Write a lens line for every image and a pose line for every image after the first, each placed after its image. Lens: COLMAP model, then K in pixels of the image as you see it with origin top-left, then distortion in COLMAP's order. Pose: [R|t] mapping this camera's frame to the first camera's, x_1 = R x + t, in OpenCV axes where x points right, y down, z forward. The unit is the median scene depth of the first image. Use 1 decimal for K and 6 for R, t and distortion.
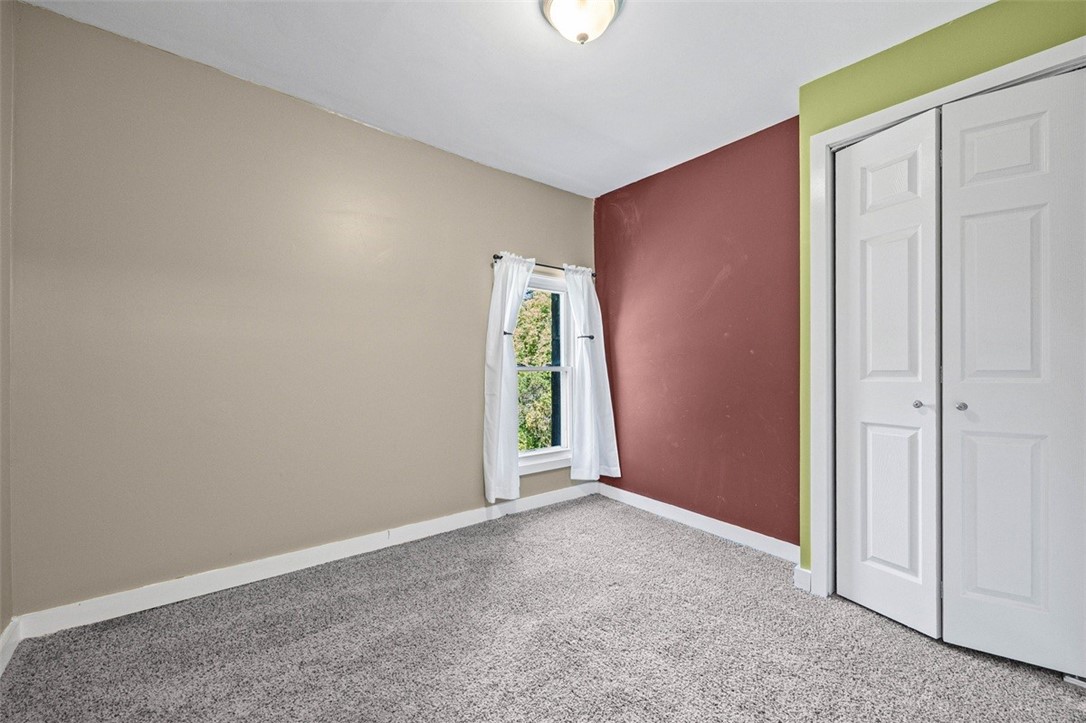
lens RADIAL K [[443.4, 0, 554.3], [0, 443.4, 365.9], [0, 0, 1]] dist [0.000605, 0.000110]
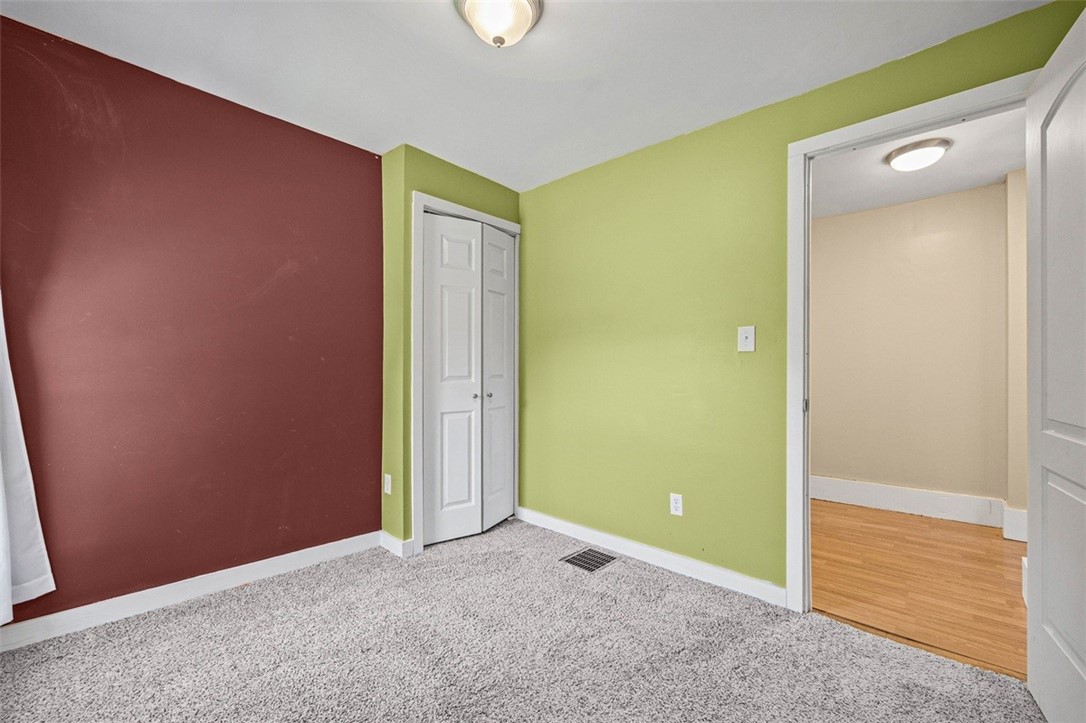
lens RADIAL K [[431.6, 0, 543.0], [0, 431.6, 361.5], [0, 0, 1]] dist [-0.000710, -0.000195]
pose [[-0.119943, 0.014366, 0.992677, -0.721735], [-0.000634, 0.999894, -0.014547, -0.017024], [-0.992781, -0.002374, -0.119922, 0.838573]]
